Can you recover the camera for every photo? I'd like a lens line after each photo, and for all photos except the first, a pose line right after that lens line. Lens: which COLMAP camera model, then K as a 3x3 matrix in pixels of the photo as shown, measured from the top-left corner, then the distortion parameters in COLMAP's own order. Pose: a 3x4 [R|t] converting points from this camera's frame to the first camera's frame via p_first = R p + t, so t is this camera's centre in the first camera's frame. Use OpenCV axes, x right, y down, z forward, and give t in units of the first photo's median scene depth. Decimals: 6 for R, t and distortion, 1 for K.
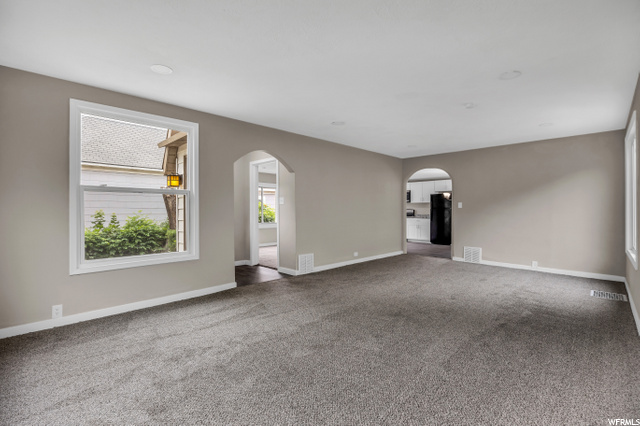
lens RADIAL K [[285.0, 0, 323.4], [0, 285.0, 210.1], [0, 0, 1]] dist [-0.009711, 0.000247]
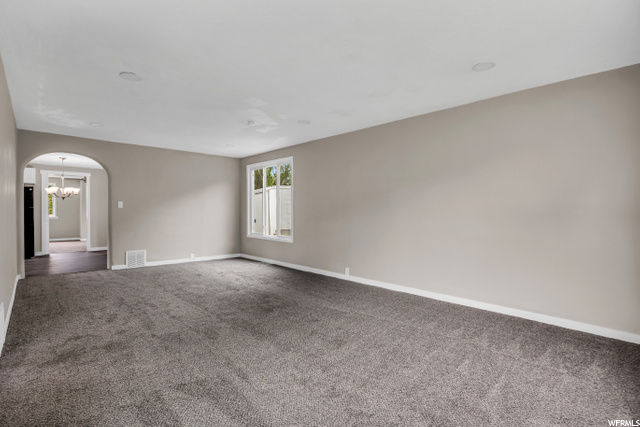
lens RADIAL K [[285.0, 0, 323.4], [0, 285.0, 210.6], [0, 0, 1]] dist [-0.009711, 0.000247]
pose [[0.066684, -0.000788, 0.997774, -0.357701], [0.002073, 0.999998, 0.000651, 0.002164], [-0.997772, 0.002025, 0.066686, 0.339668]]
